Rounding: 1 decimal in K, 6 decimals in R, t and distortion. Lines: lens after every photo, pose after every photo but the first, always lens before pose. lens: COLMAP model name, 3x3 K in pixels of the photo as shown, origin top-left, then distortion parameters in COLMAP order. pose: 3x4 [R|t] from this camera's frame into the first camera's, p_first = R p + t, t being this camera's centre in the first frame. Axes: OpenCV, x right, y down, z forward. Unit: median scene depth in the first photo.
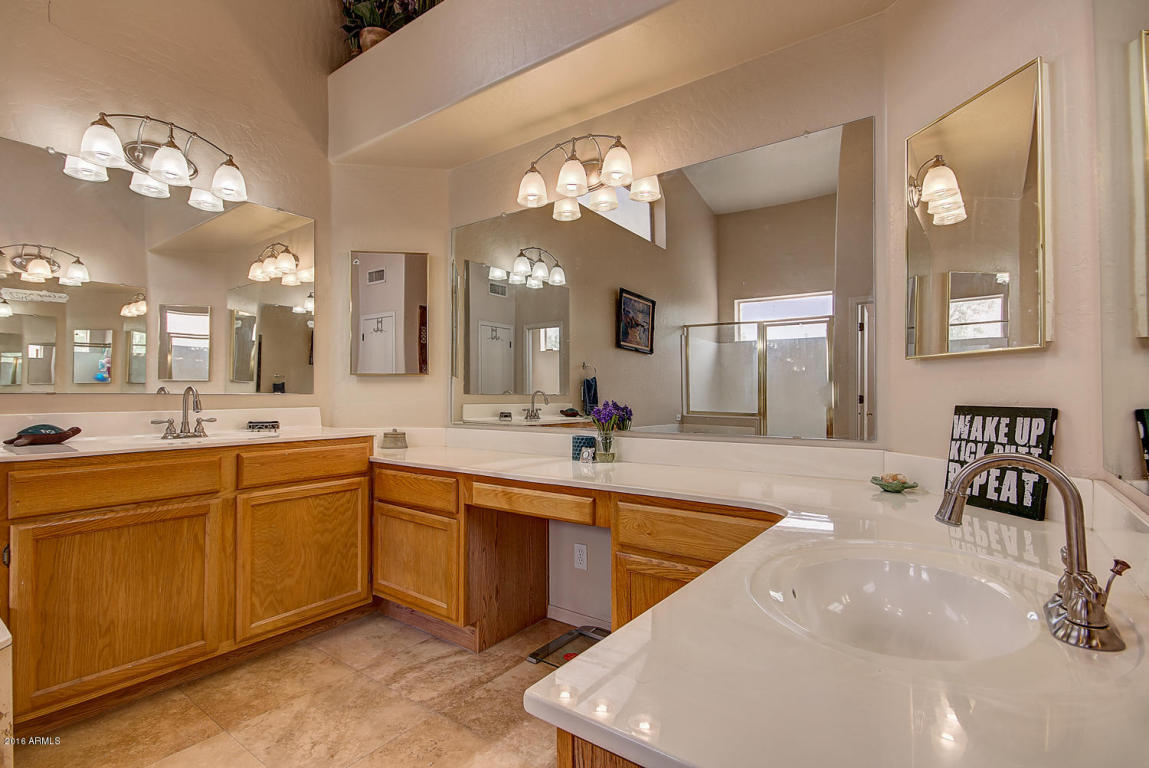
lens RADIAL K [[529.4, 0, 572.9], [0, 529.4, 384.7], [0, 0, 1]] dist [-0.016331, -0.000937]
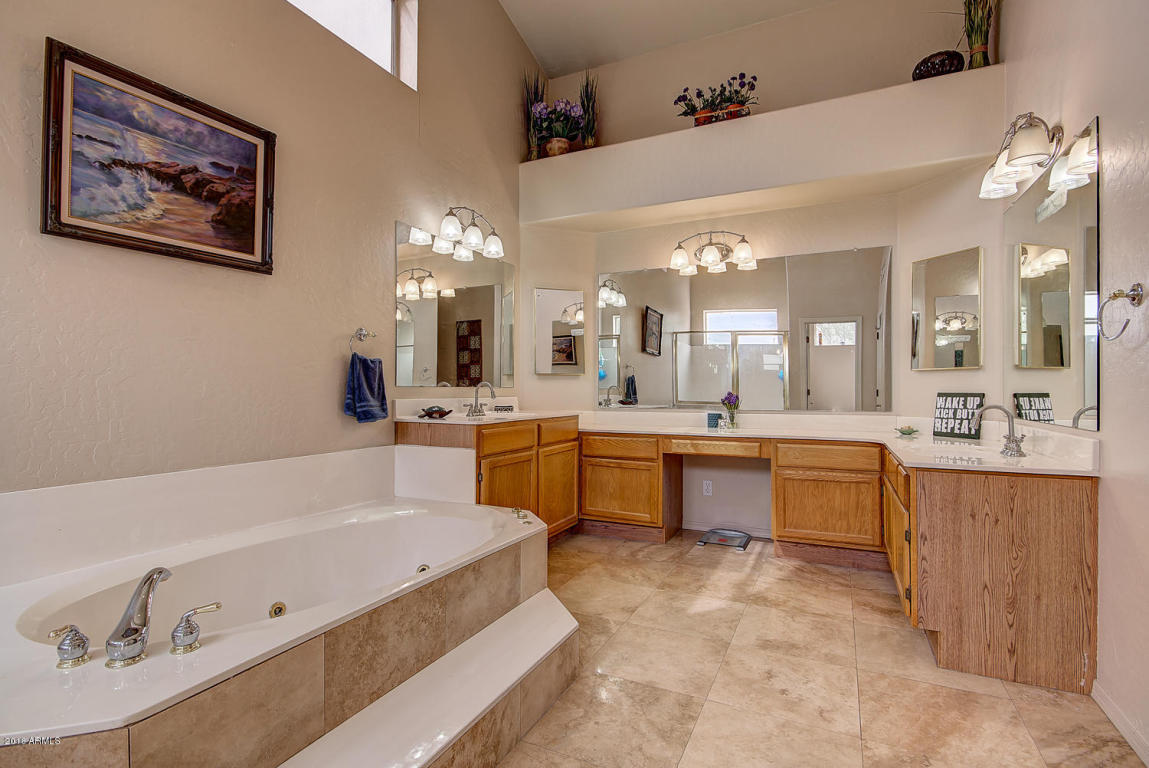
lens RADIAL K [[529.4, 0, 577.6], [0, 529.4, 382.8], [0, 0, 1]] dist [-0.016331, -0.000937]
pose [[0.986264, 0.001695, 0.165168, -0.755729], [-0.002606, 0.999983, 0.005302, -0.005752], [-0.165157, -0.005659, 0.986251, -0.615263]]
